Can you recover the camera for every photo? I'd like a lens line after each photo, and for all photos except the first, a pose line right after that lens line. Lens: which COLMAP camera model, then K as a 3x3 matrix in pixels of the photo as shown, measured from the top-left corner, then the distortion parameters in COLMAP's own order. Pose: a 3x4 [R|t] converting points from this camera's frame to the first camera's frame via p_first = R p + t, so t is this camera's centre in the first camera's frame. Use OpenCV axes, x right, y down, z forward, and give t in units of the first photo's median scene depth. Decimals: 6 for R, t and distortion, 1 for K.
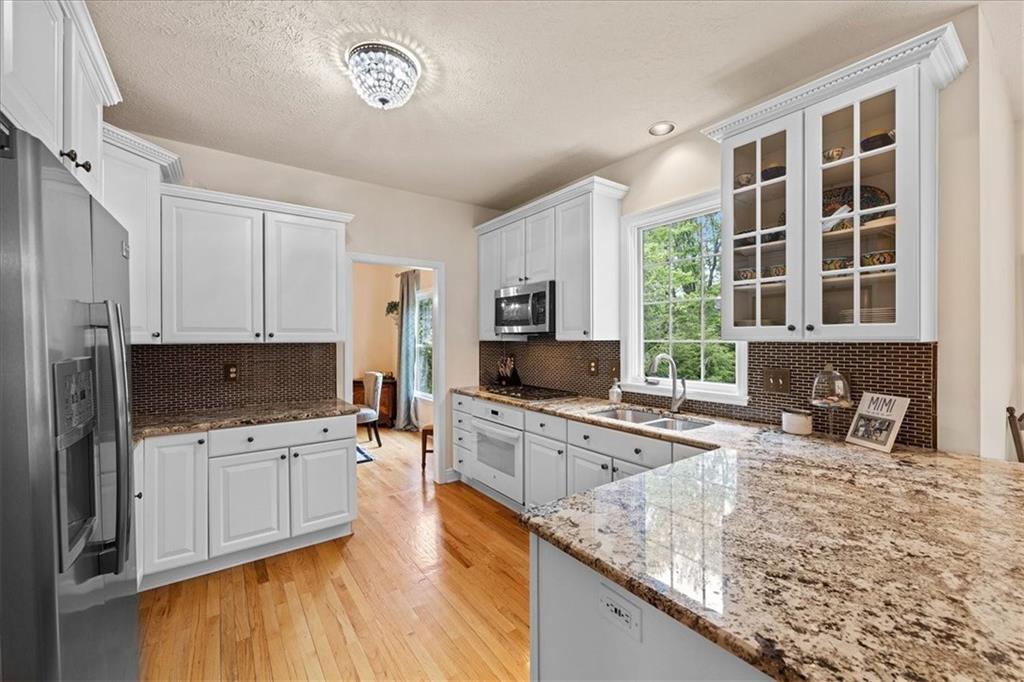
lens RADIAL K [[415.7, 0, 510.8], [0, 415.7, 342.6], [0, 0, 1]] dist [0.001775, 0.000075]
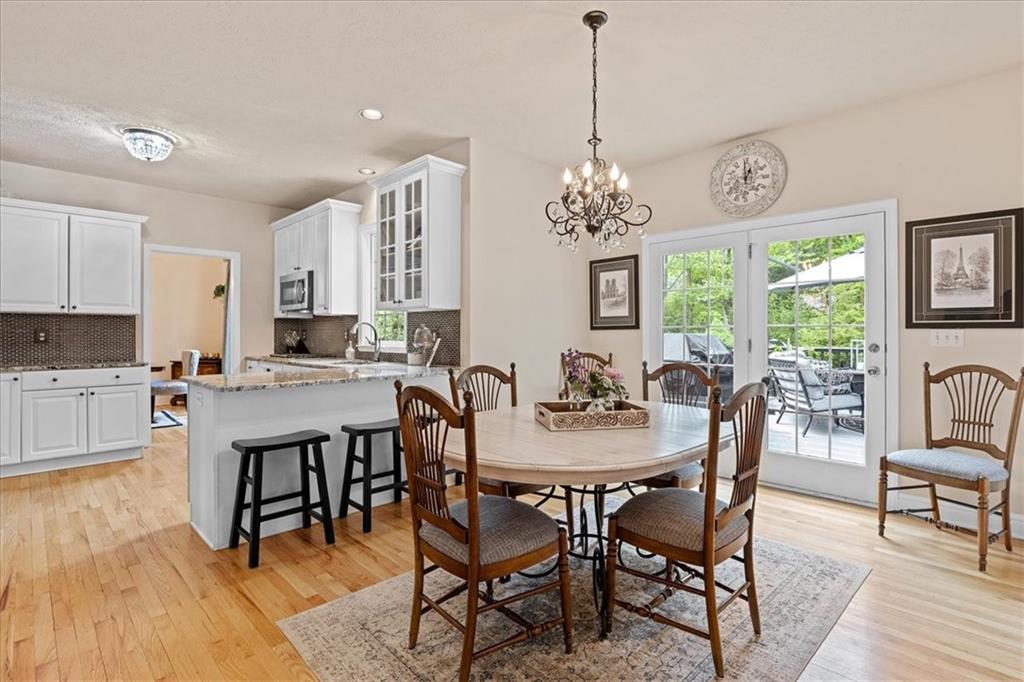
lens RADIAL K [[501.1, 0, 514.0], [0, 501.1, 335.7], [0, 0, 1]] dist [-0.003397, -0.002291]
pose [[0.987308, 0.002462, 0.158797, 0.574264], [-0.000903, 0.999951, -0.009890, 0.090109], [-0.158814, 0.009621, 0.987262, -0.820940]]
